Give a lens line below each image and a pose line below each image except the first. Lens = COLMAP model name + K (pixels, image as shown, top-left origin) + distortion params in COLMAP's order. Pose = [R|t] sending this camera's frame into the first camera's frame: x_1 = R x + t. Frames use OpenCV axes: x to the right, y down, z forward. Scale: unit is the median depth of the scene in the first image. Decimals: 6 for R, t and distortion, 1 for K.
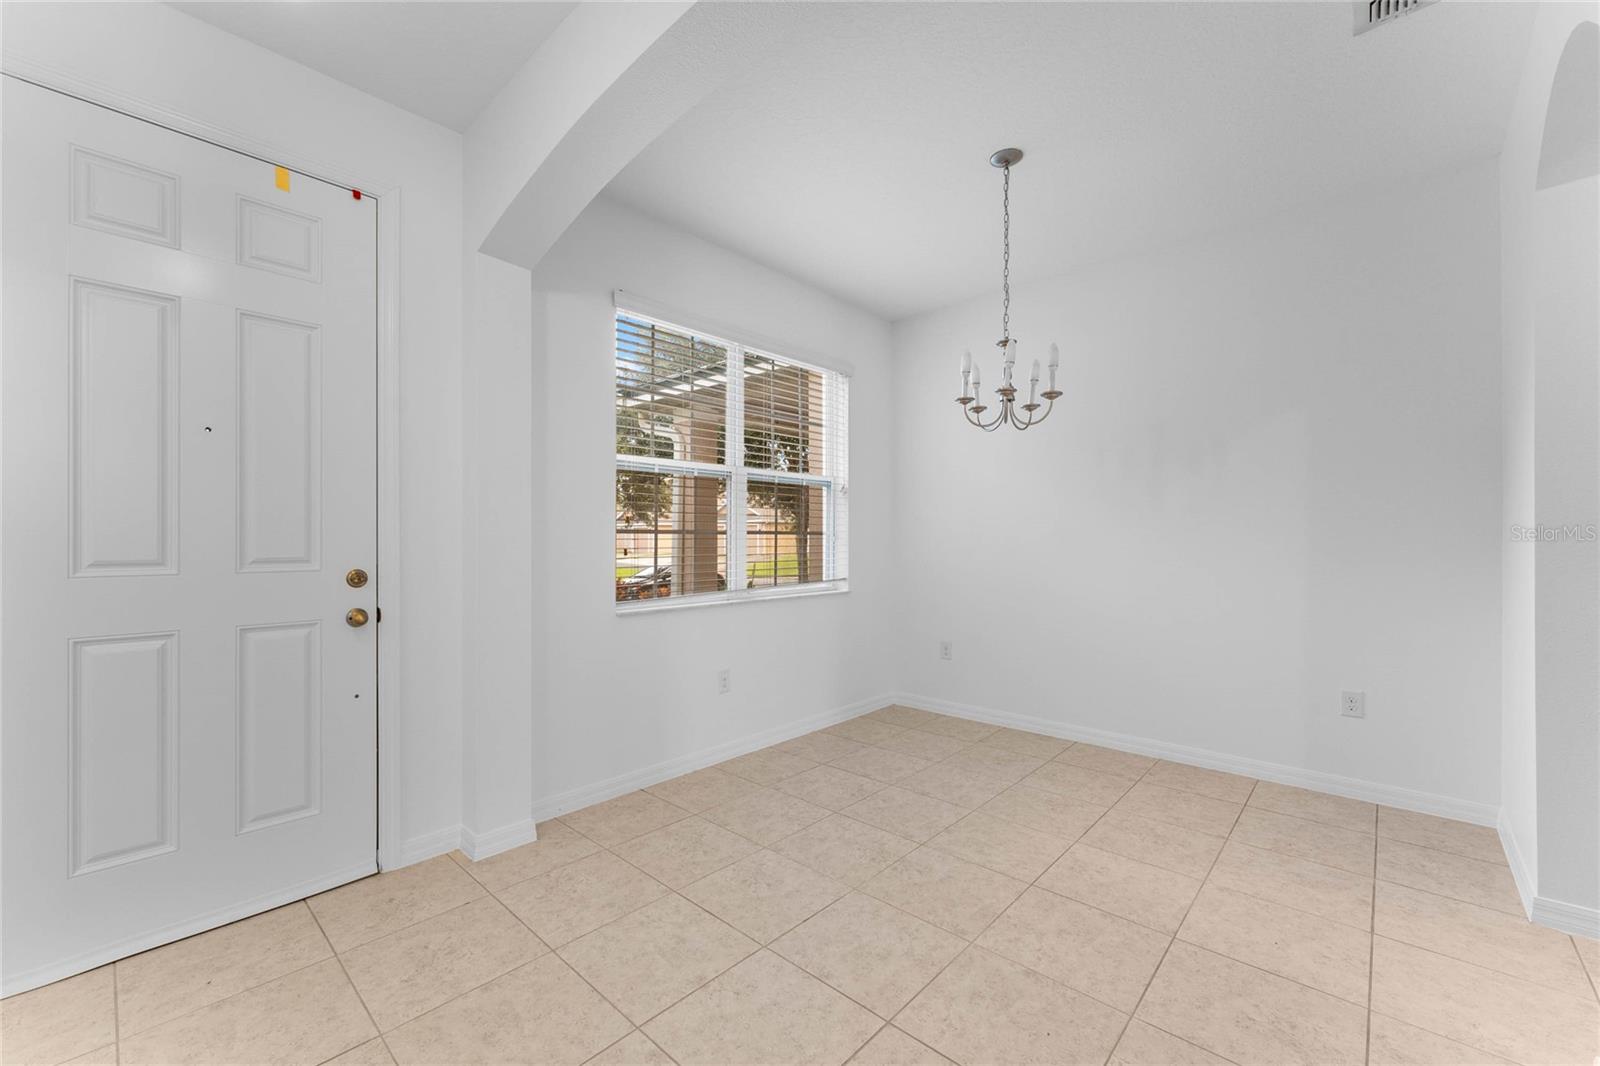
lens RADIAL K [[641.4, 0, 790.5], [0, 641.4, 535.3], [0, 0, 1]] dist [0.001242, 0.000050]
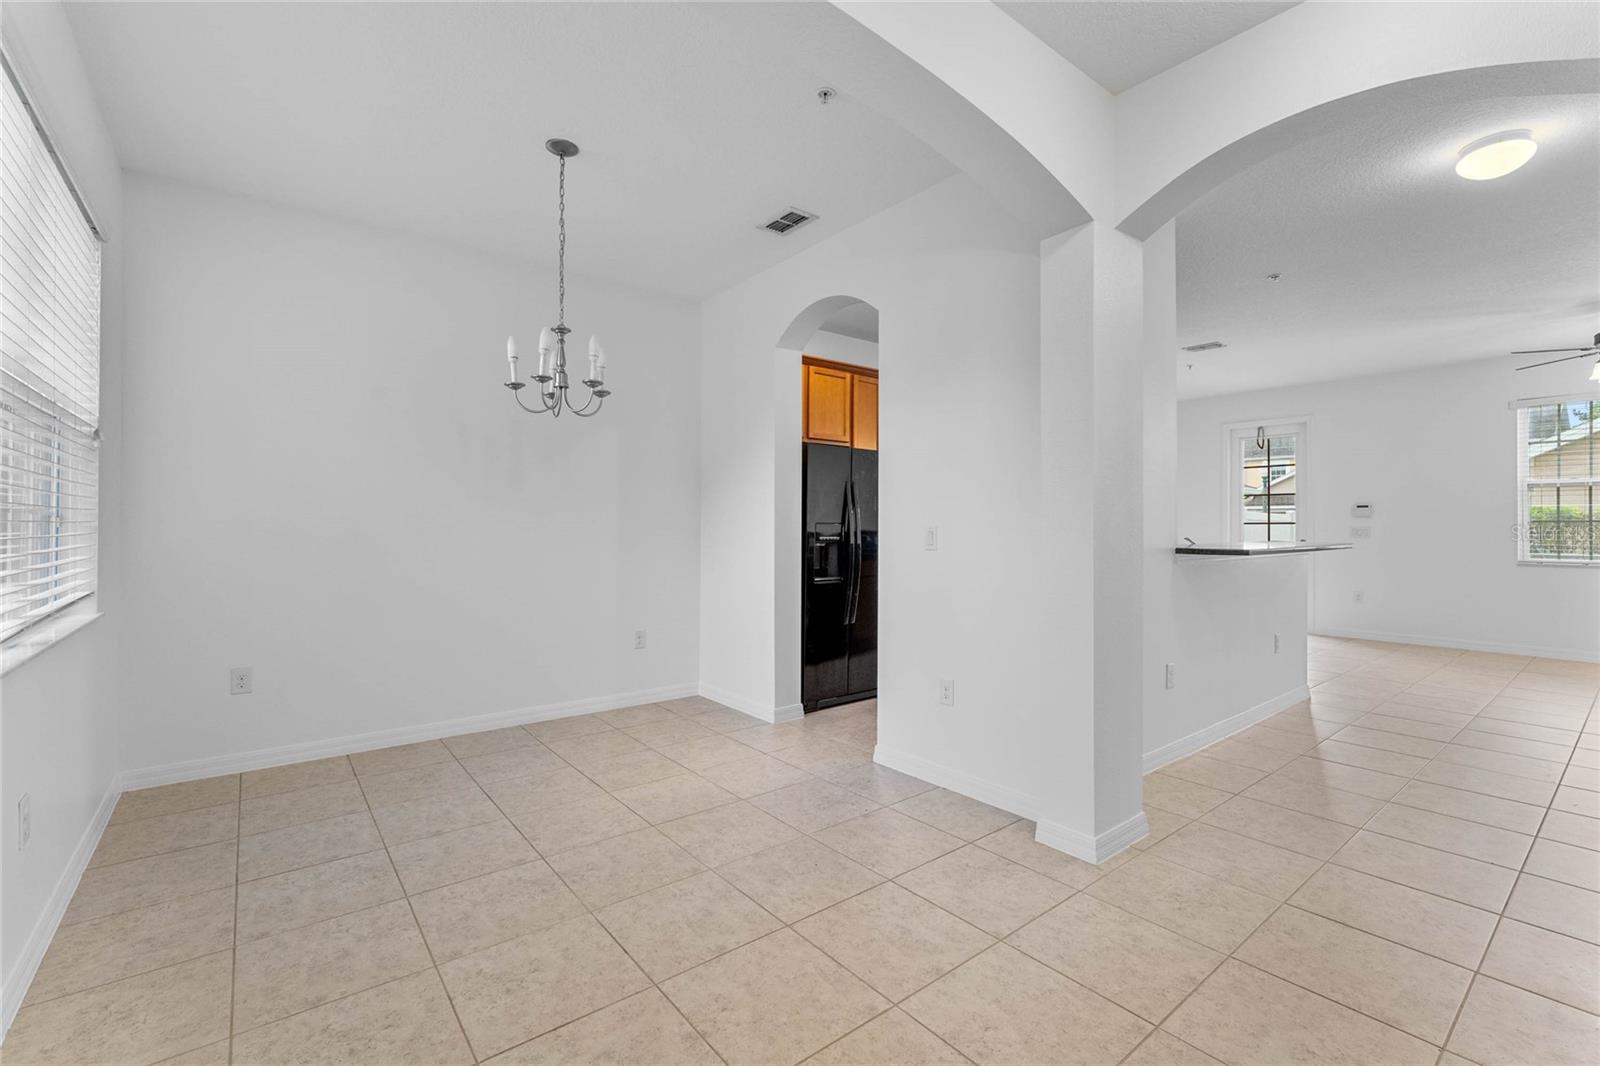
lens RADIAL K [[688.9, 0, 792.3], [0, 688.9, 520.9], [0, 0, 1]] dist [-0.000080, -0.000040]
pose [[0.162251, 0.008646, 0.986712, -0.587826], [-0.008566, 0.999936, -0.007354, 0.007229], [-0.986712, -0.007259, 0.162315, 0.414421]]
